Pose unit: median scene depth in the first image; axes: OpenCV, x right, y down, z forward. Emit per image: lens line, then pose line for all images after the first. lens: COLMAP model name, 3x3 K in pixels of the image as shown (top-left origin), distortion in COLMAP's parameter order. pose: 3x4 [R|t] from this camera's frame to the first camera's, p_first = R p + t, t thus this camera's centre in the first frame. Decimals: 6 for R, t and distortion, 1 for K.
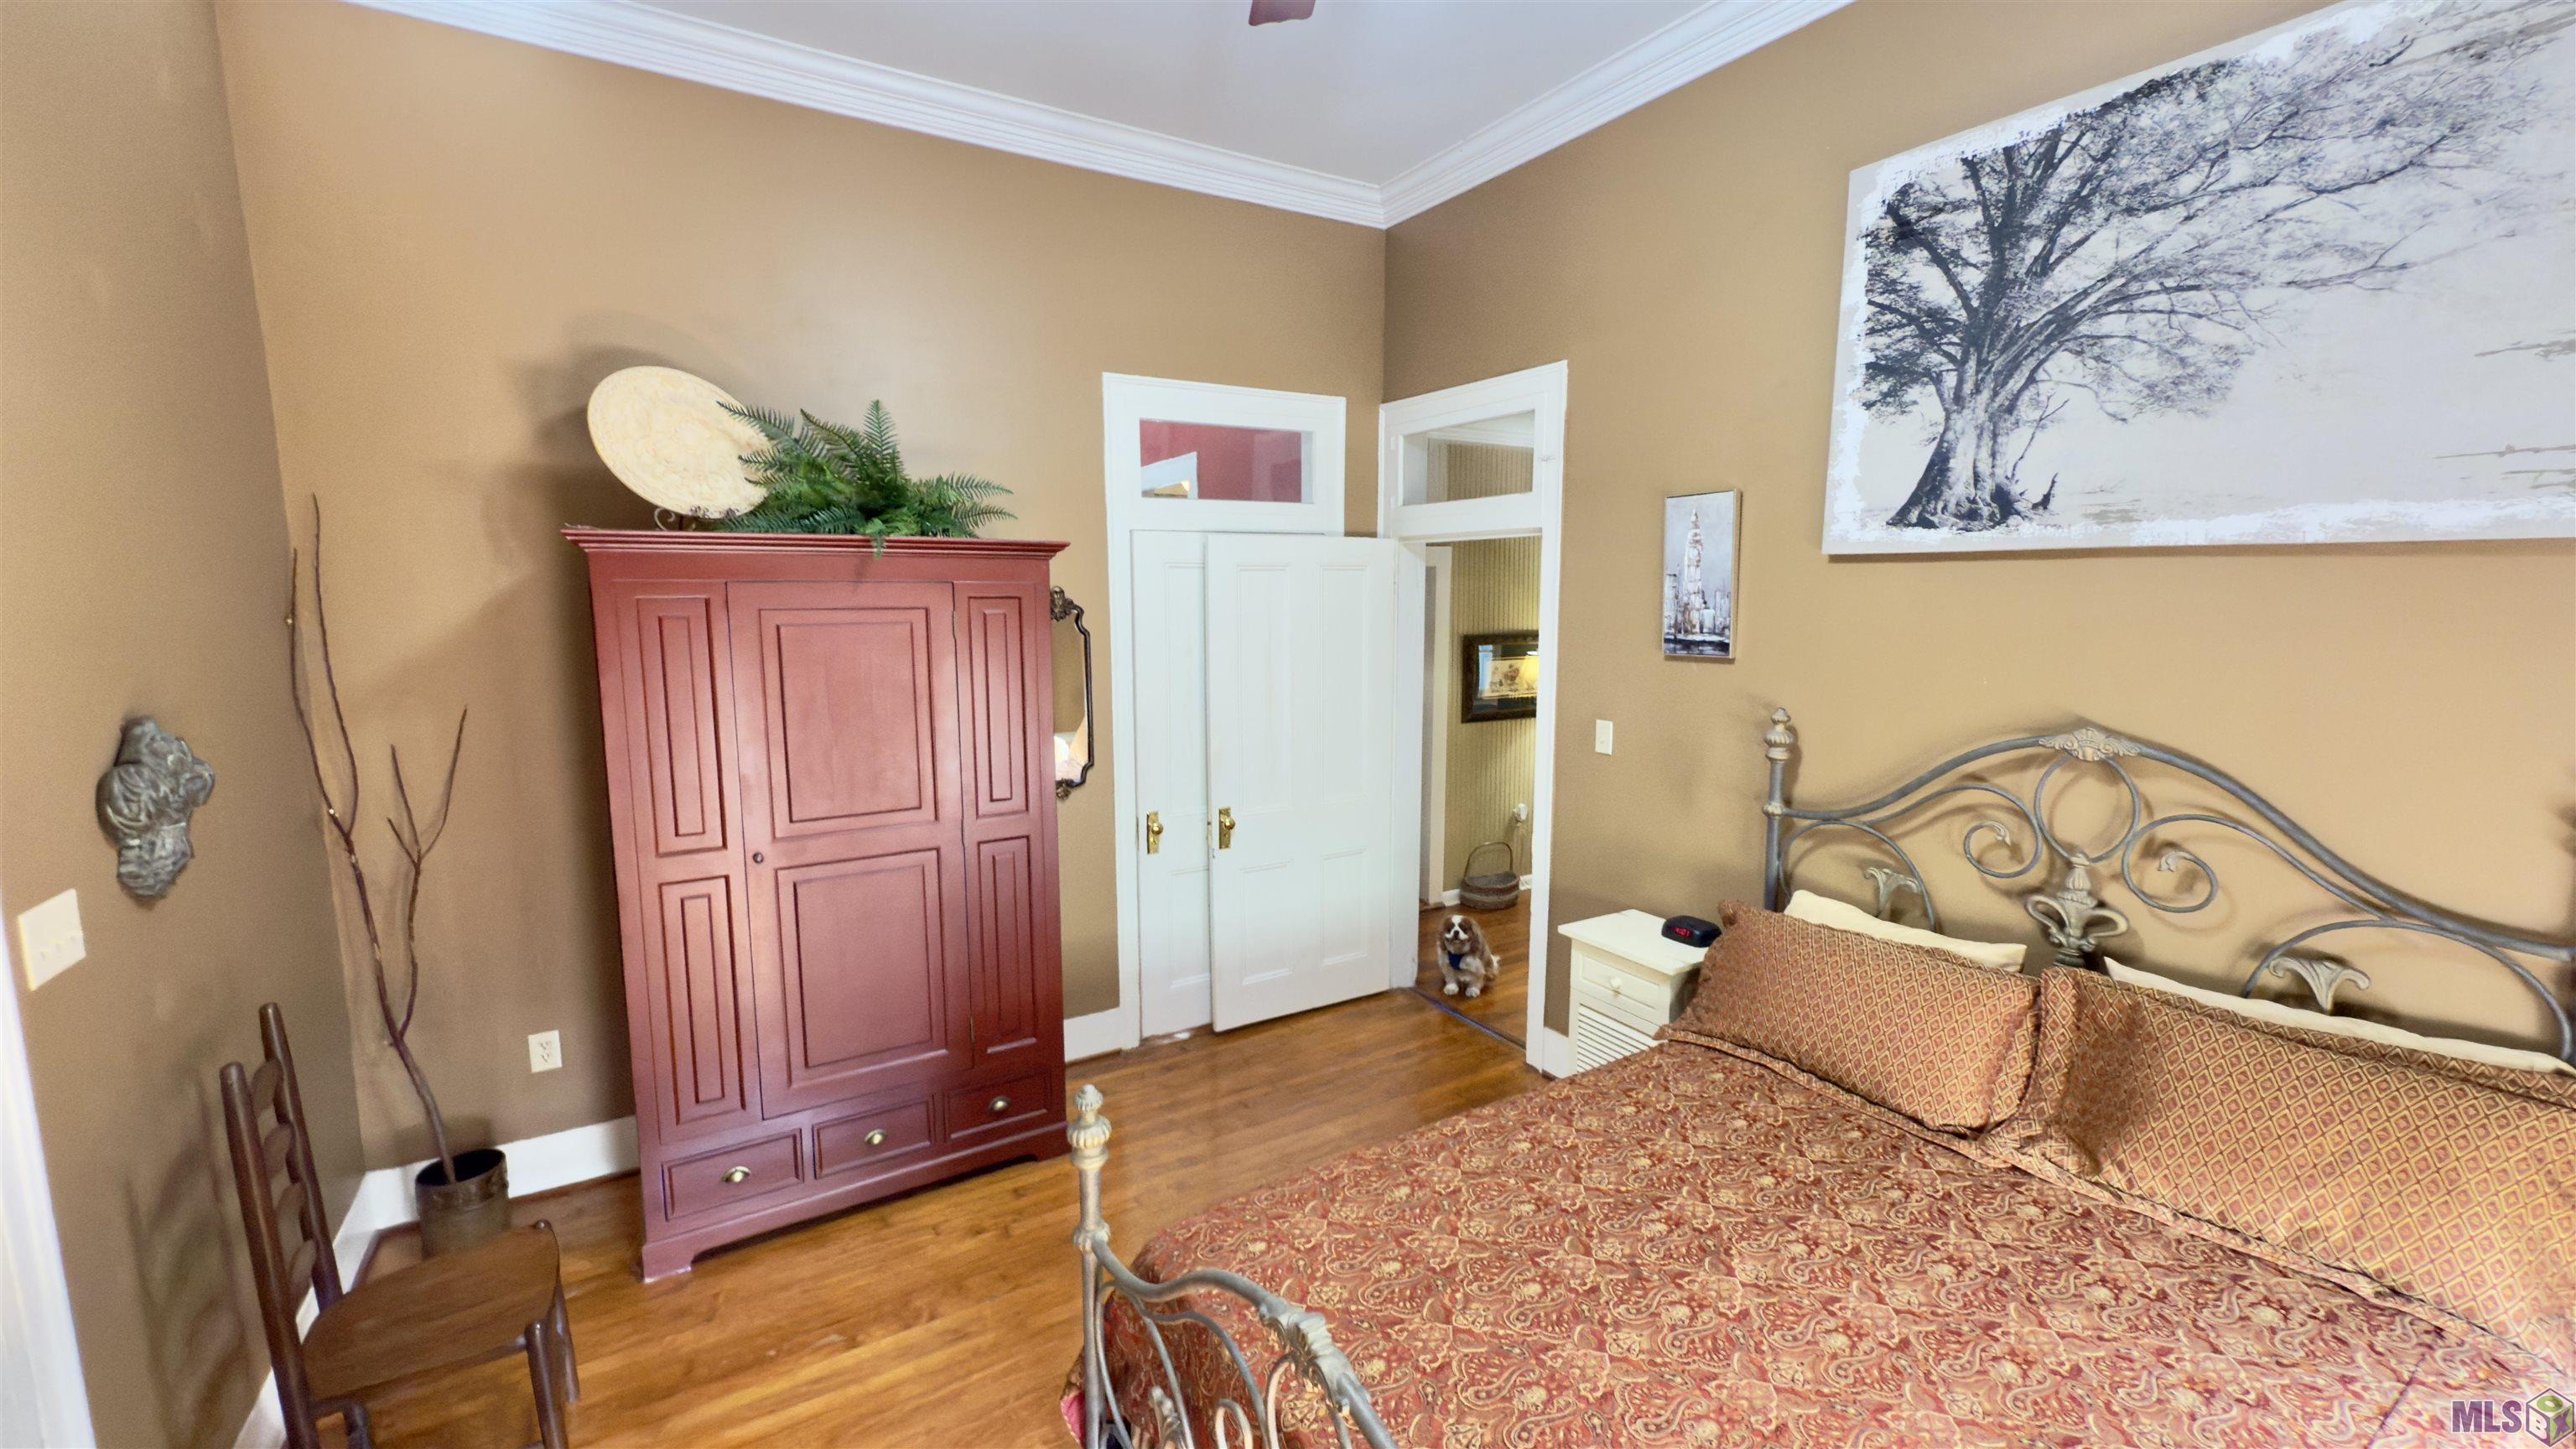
lens RADIAL K [[1026.8, 0, 1288.0], [0, 1026.8, 724.5], [0, 0, 1]] dist [-0.000964, -0.000543]
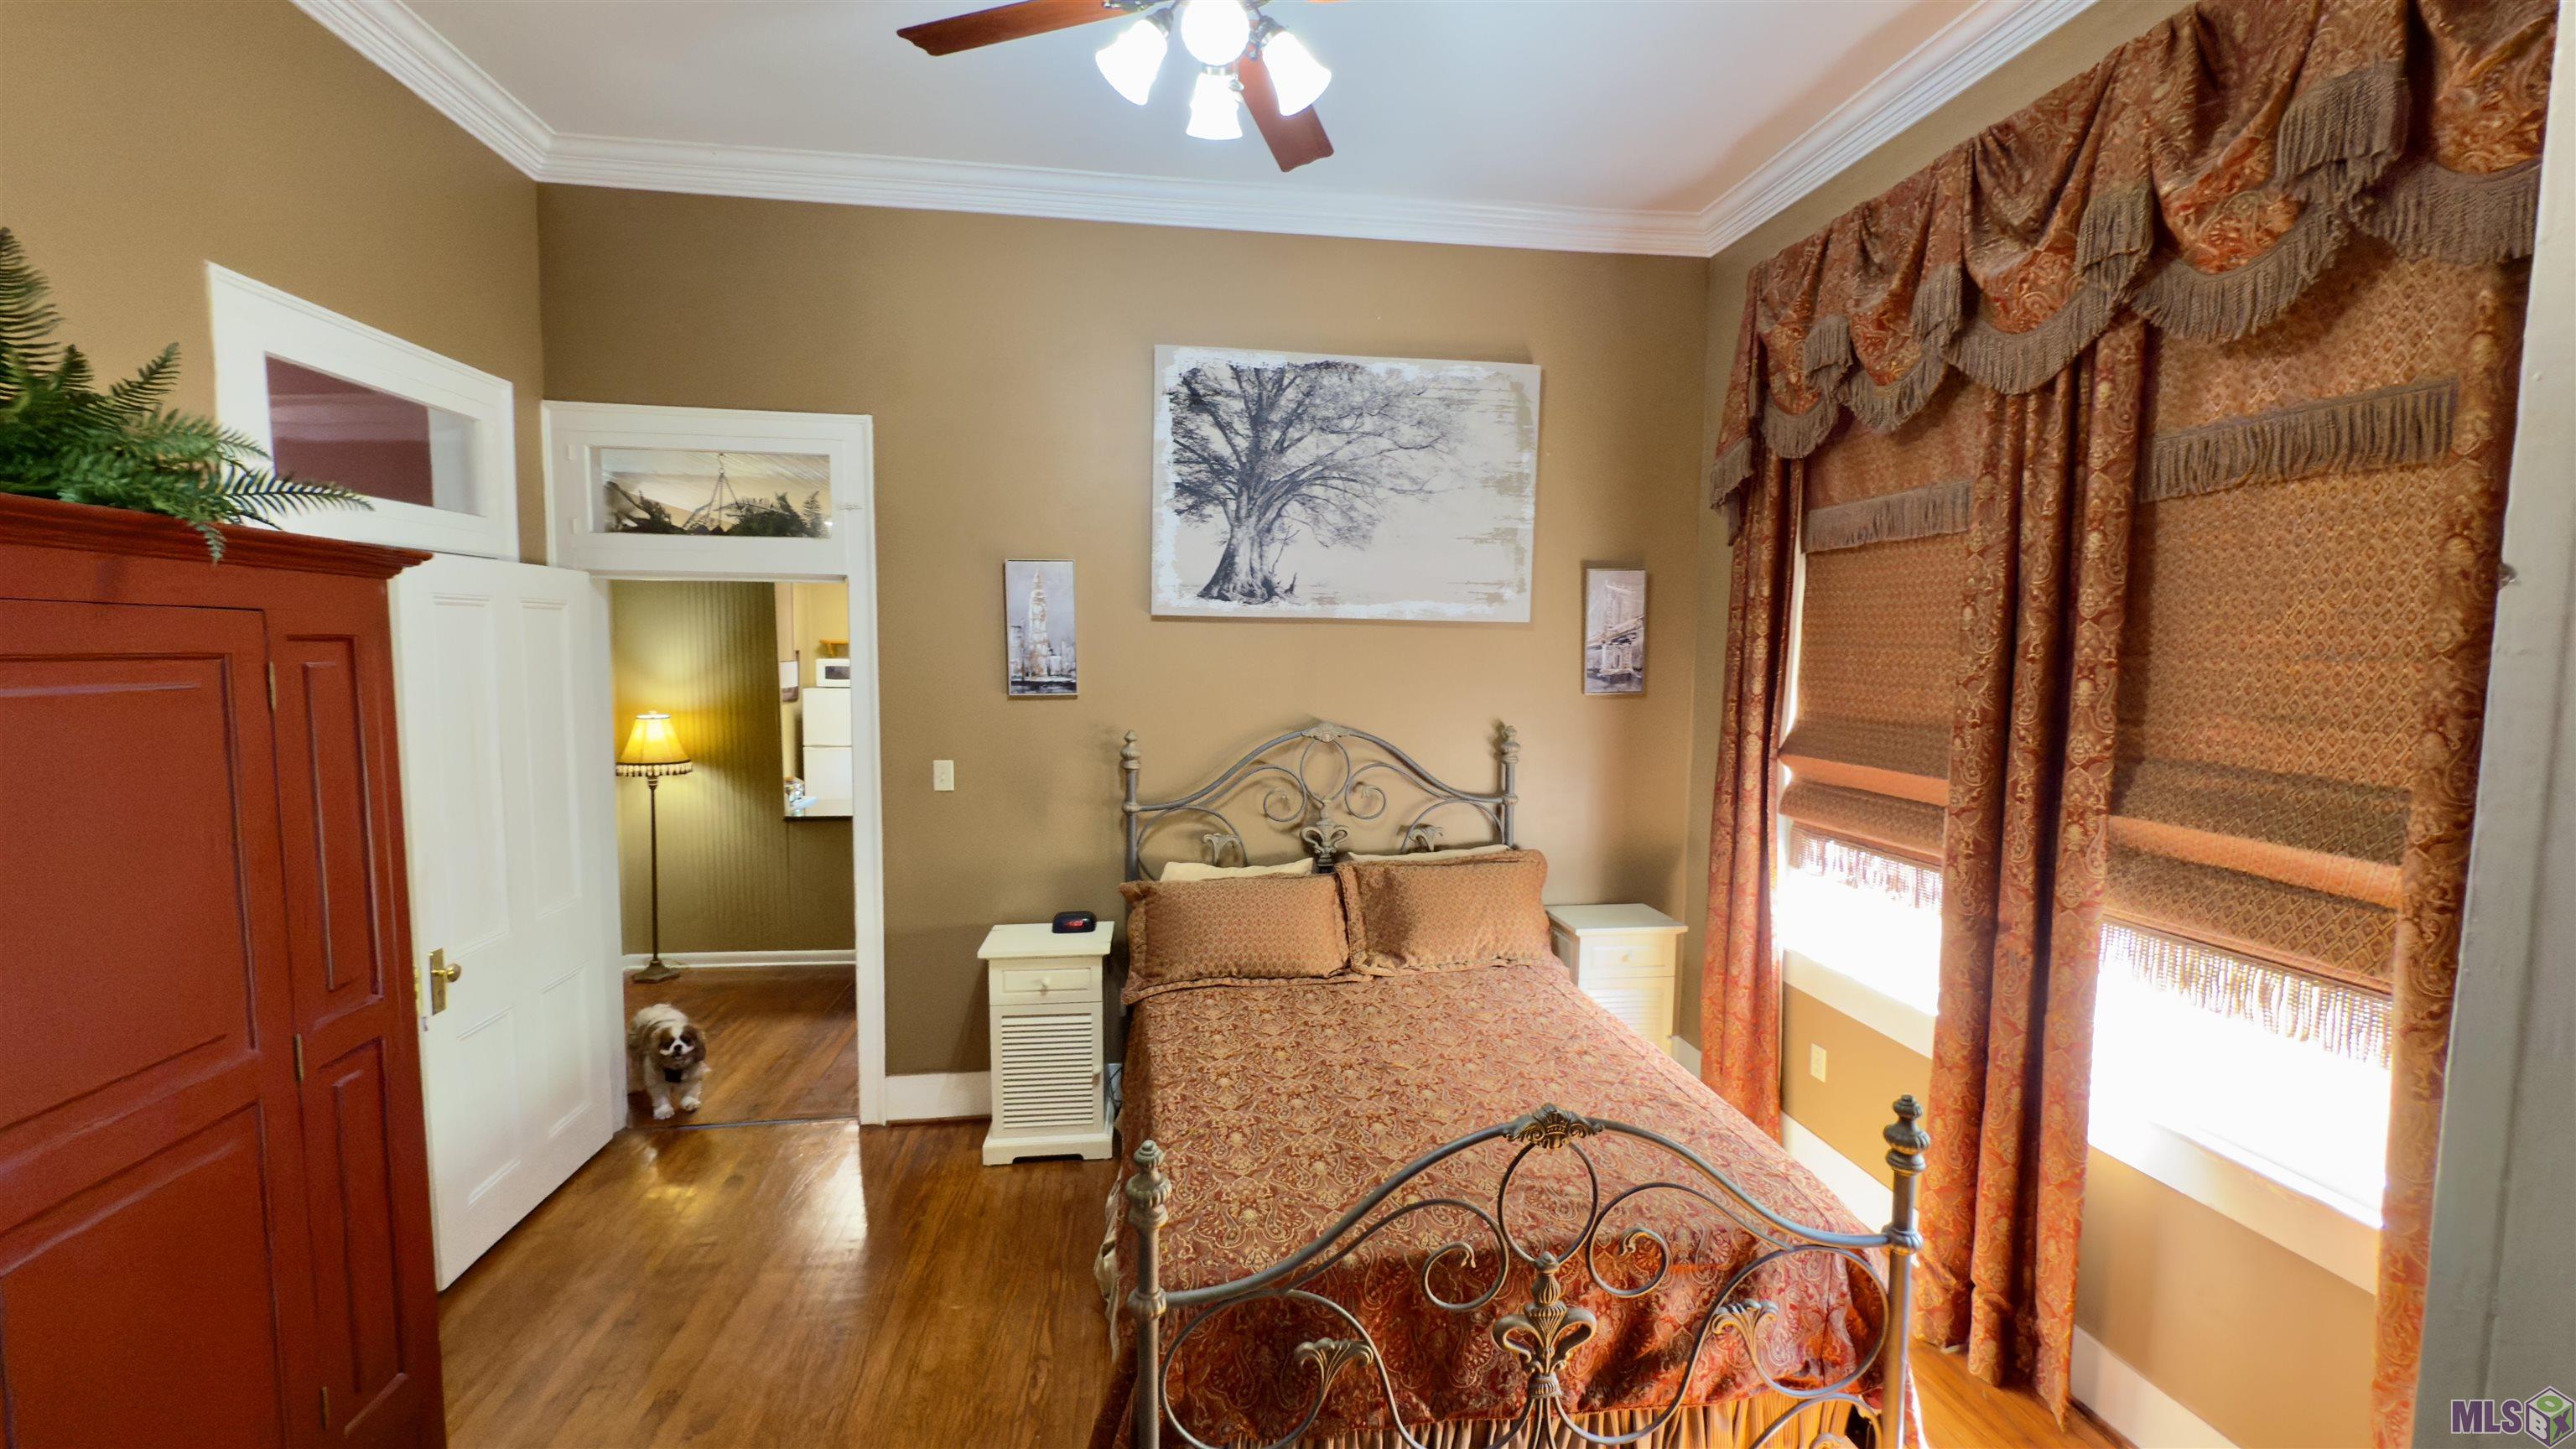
lens RADIAL K [[1026.8, 0, 1288.0], [0, 1026.8, 724.5], [0, 0, 1]] dist [-0.000964, -0.000543]
pose [[0.400921, -0.063496, 0.913910, -0.759752], [0.109454, 0.993769, 0.021028, -0.034325], [-0.909551, 0.091600, 0.405373, 0.339742]]
